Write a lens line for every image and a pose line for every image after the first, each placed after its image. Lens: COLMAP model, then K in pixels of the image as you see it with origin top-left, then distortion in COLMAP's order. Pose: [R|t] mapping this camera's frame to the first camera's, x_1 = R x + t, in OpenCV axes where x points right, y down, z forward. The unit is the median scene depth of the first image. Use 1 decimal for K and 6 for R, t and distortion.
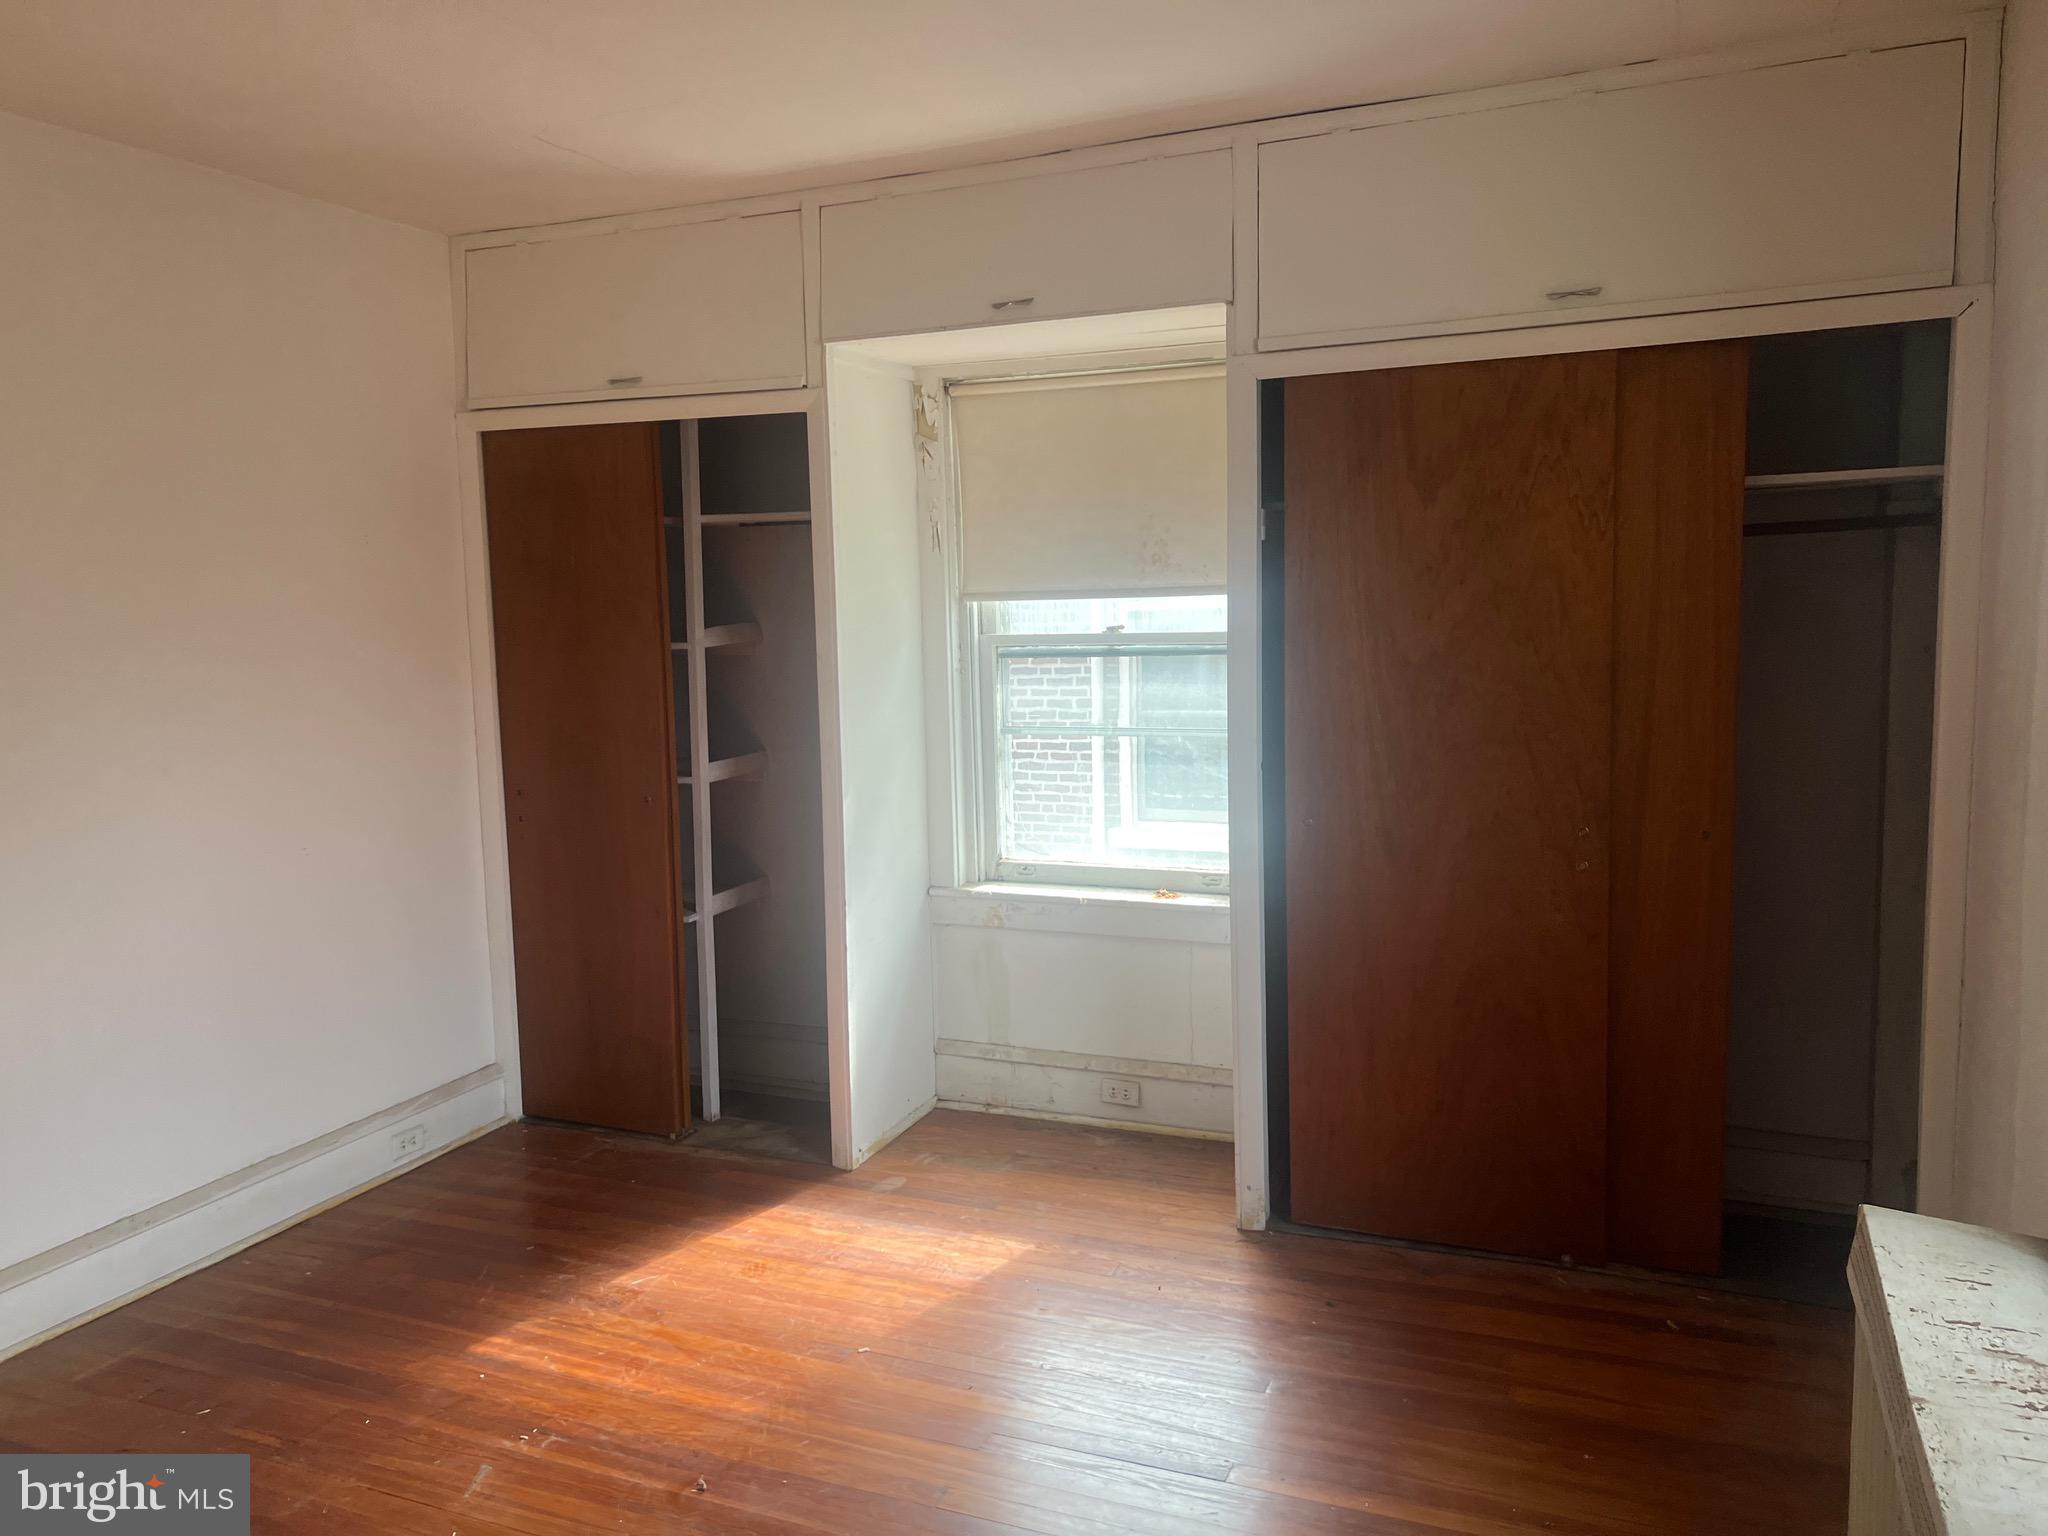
lens RADIAL K [[1541.7, 0, 1021.6], [0, 1541.7, 755.9], [0, 0, 1]] dist [0.050419, -0.063420]
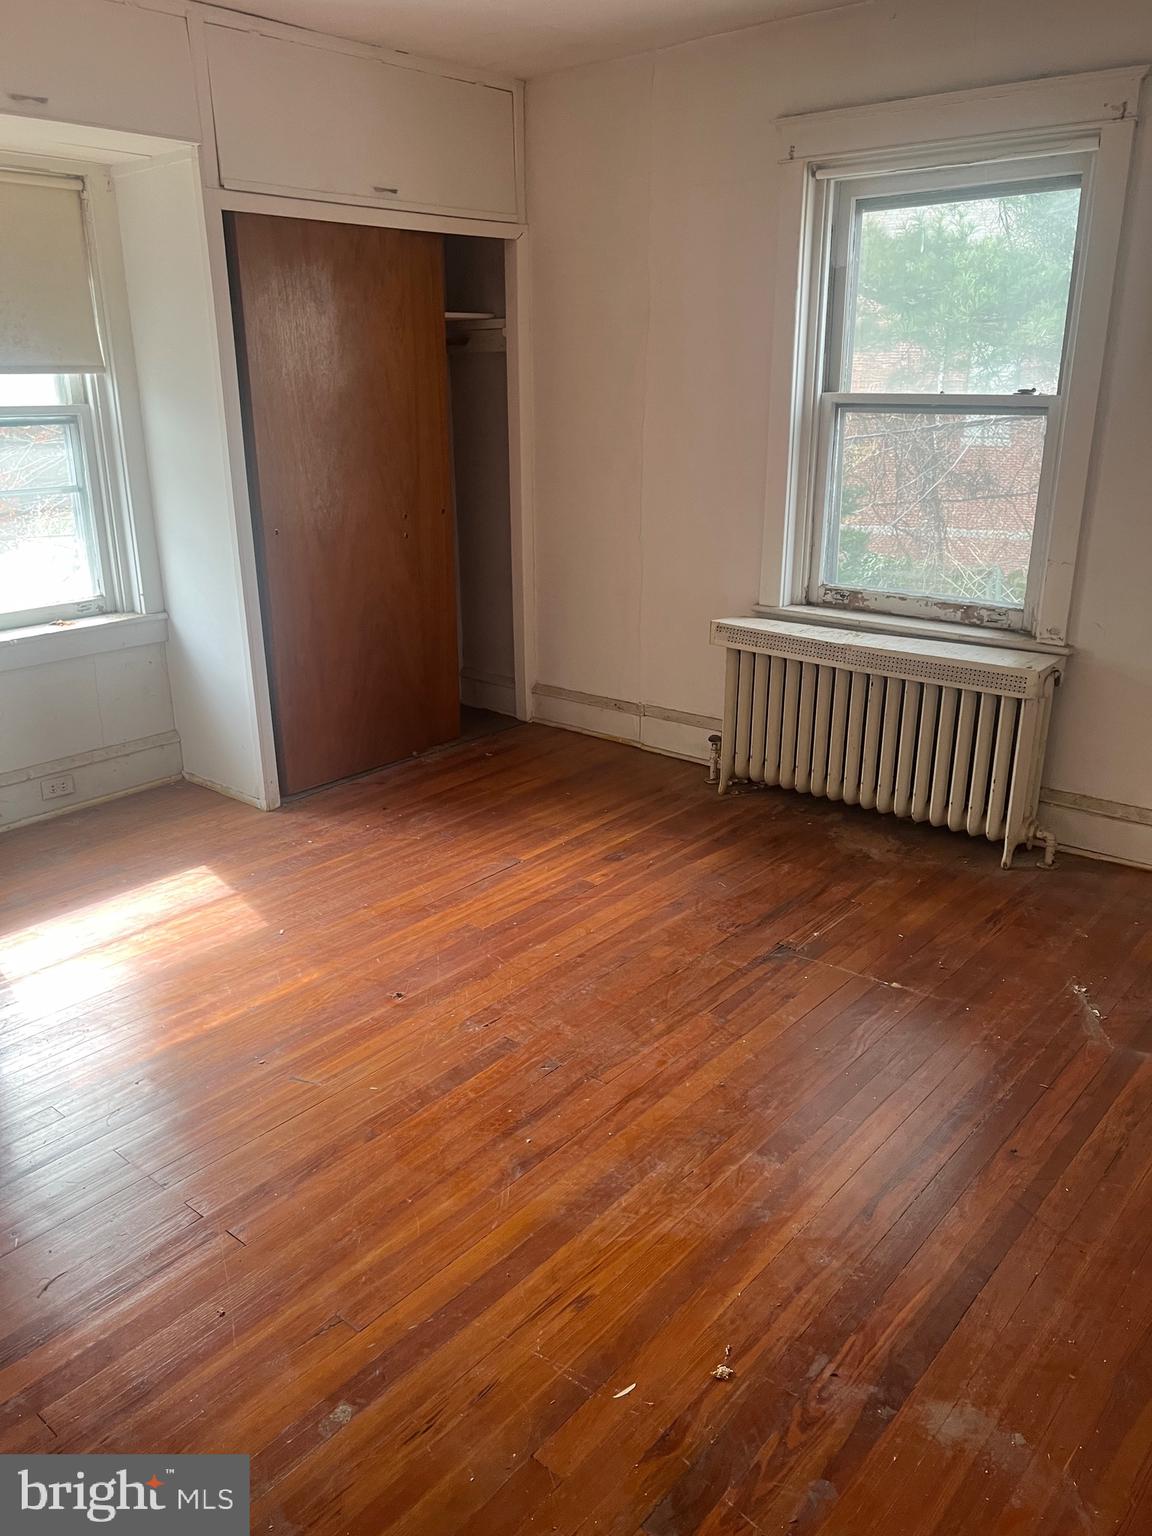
lens RADIAL K [[1156.3, 0, 574.1], [0, 1156.3, 768.2], [0, 0, 1]] dist [0.050419, -0.063420]
pose [[0.292458, -0.287525, 0.912029, -0.885088], [0.100633, 0.957686, 0.269649, -0.014535], [-0.950969, 0.012919, 0.309018, 0.398157]]
